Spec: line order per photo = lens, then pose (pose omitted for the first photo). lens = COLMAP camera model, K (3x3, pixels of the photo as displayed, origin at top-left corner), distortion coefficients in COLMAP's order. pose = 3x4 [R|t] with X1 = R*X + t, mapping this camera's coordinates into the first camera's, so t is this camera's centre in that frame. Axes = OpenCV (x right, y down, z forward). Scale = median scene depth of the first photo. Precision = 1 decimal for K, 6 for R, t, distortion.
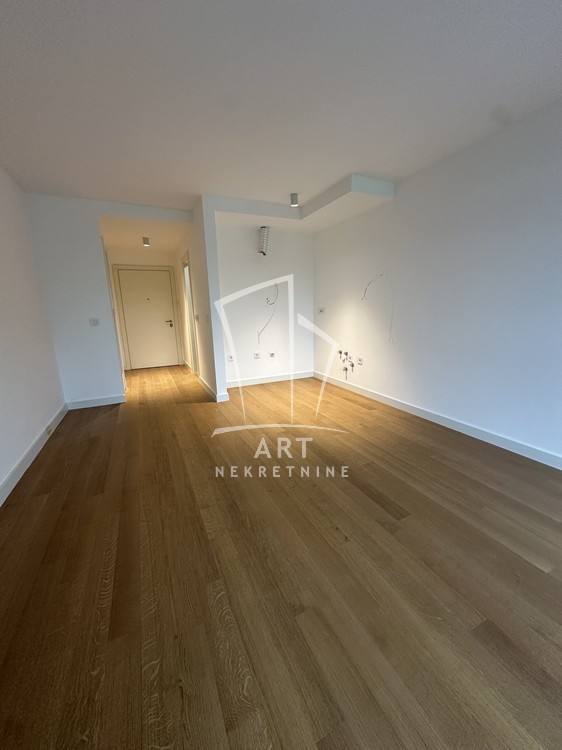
lens RADIAL K [[298.8, 0, 281.0], [0, 298.8, 375.0], [0, 0, 1]] dist [0.000498, -0.000110]
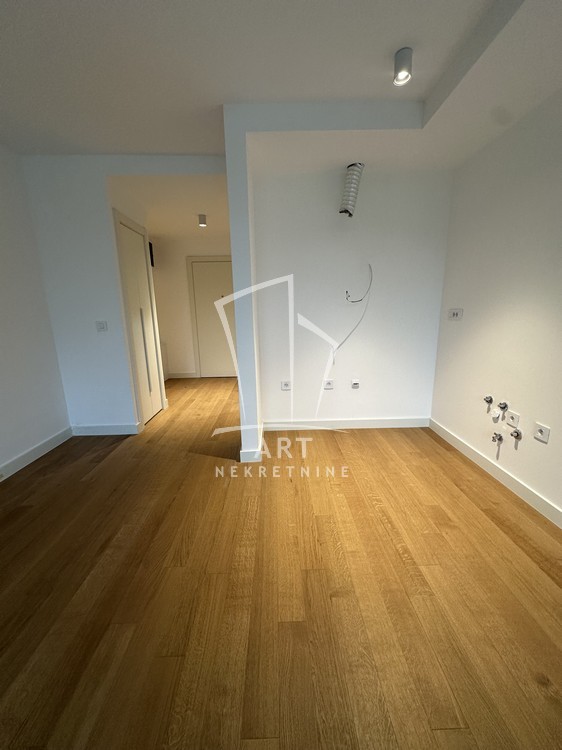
lens RADIAL K [[298.8, 0, 281.0], [0, 298.8, 375.0], [0, 0, 1]] dist [0.000498, -0.000110]
pose [[0.913954, 0.095697, -0.394373, 0.085902], [-0.093133, 0.995322, 0.025685, -0.110155], [0.394987, 0.013254, 0.918591, 0.467388]]
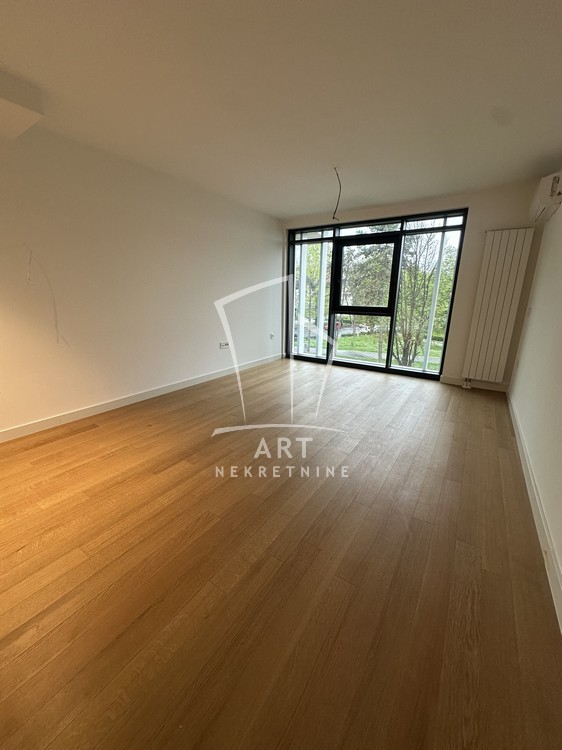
lens RADIAL K [[300.6, 0, 281.0], [0, 300.6, 375.0], [0, 0, 1]] dist [0.000045, 0.000029]
pose [[-0.520591, -0.205578, 0.828687, -0.526228], [0.187968, 0.919172, 0.346109, -0.173400], [-0.832858, 0.335948, -0.439871, 0.798304]]
